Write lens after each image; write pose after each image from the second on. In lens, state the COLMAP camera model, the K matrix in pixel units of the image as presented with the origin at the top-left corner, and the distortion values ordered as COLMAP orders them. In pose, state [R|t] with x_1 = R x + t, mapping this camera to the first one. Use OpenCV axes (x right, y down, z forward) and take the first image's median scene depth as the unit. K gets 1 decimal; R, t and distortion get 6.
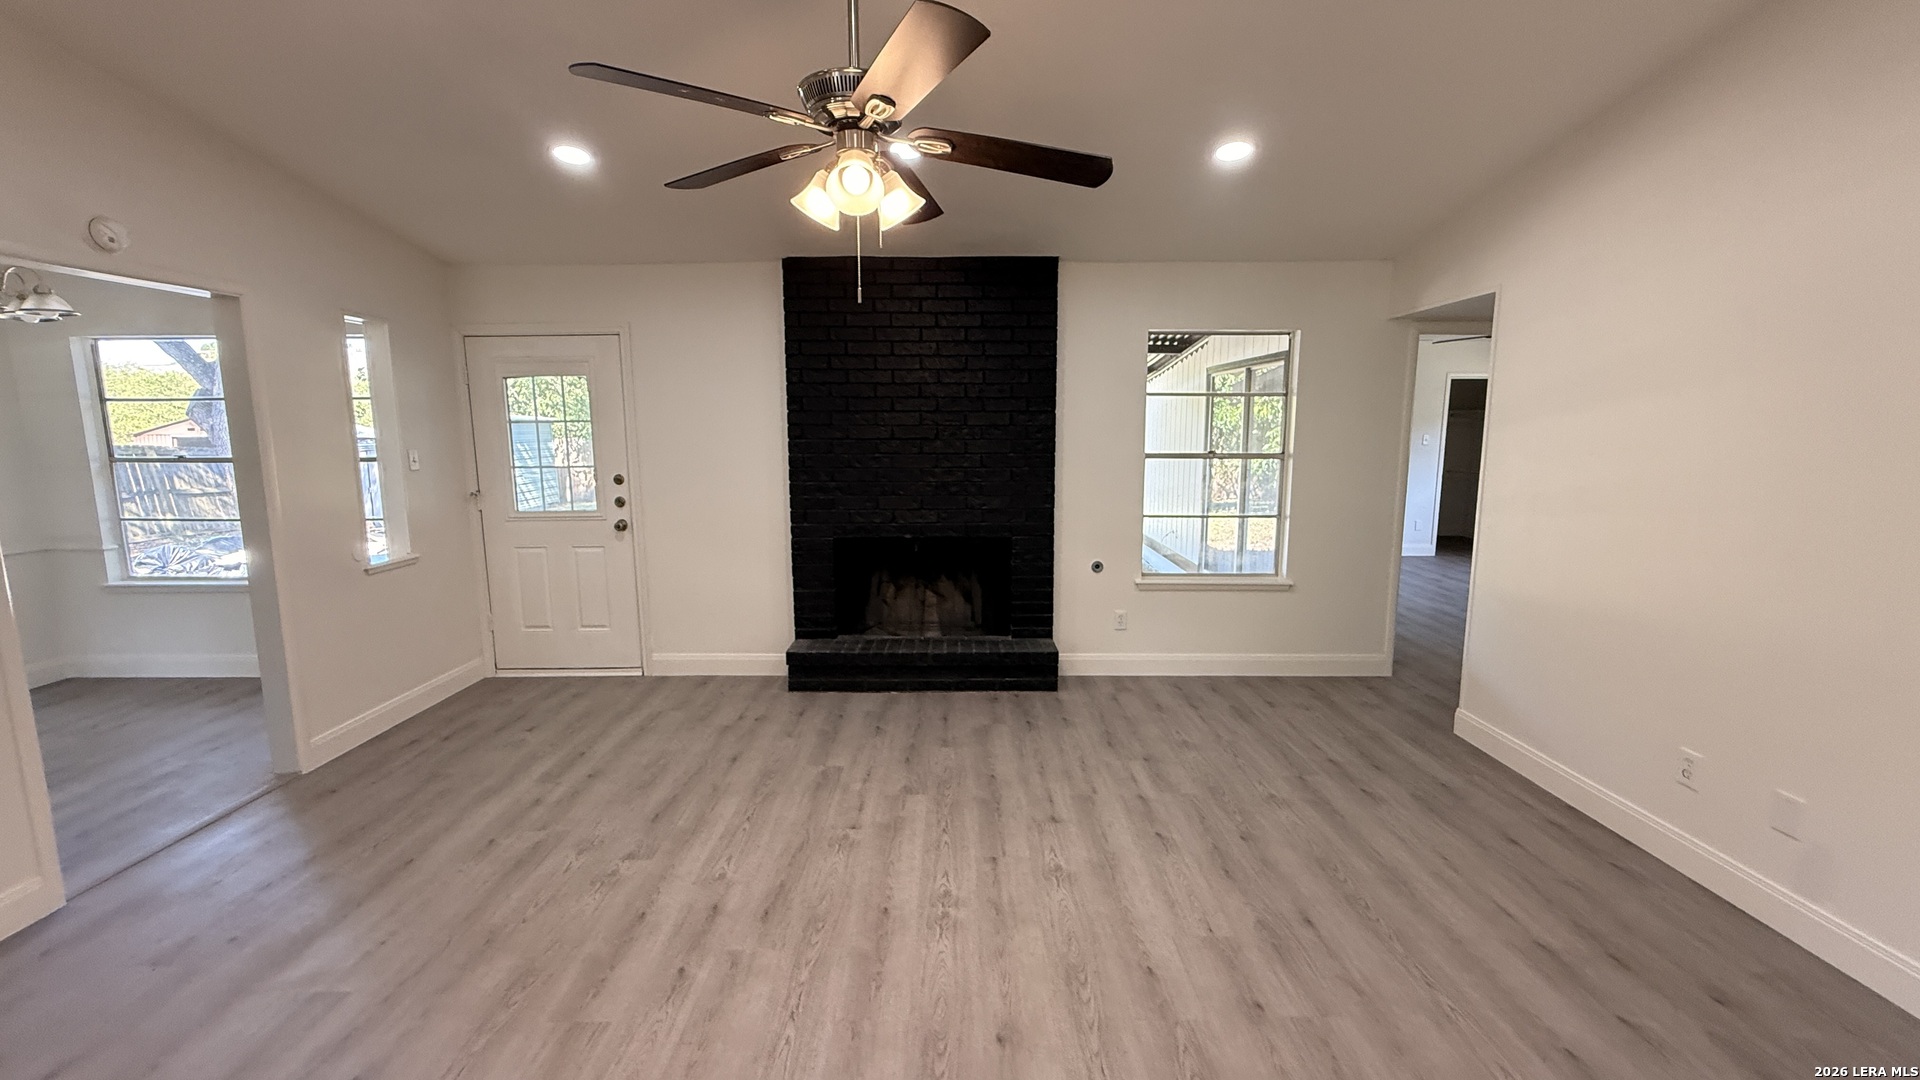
lens RADIAL K [[769.0, 0, 953.8], [0, 769.0, 536.3], [0, 0, 1]] dist [0.000220, 0.000608]
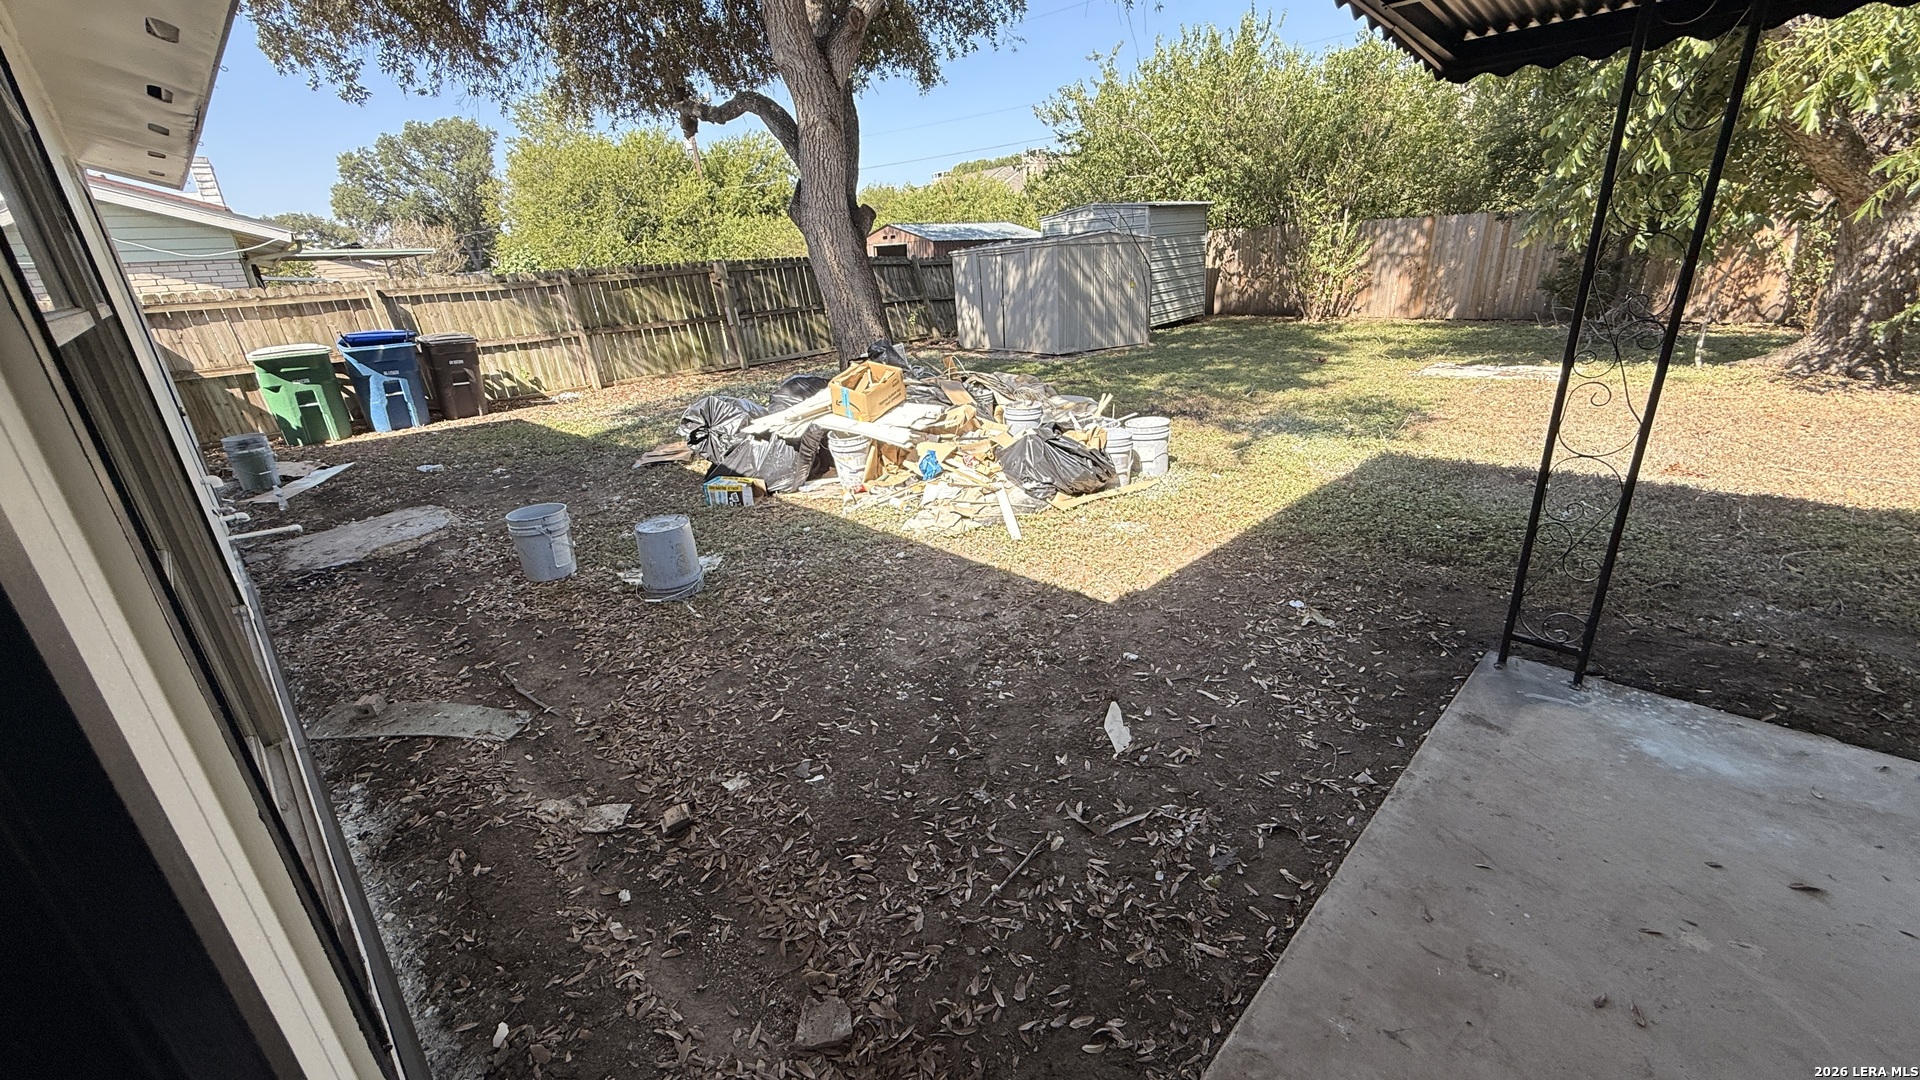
lens RADIAL K [[769.0, 0, 950.6], [0, 769.0, 541.7], [0, 0, 1]] dist [0.000220, 0.000608]
pose [[0.713696, 0.218941, -0.665359, -0.159163], [-0.041876, 0.961532, 0.271481, -0.032492], [0.699202, -0.165893, 0.695410, 0.301564]]
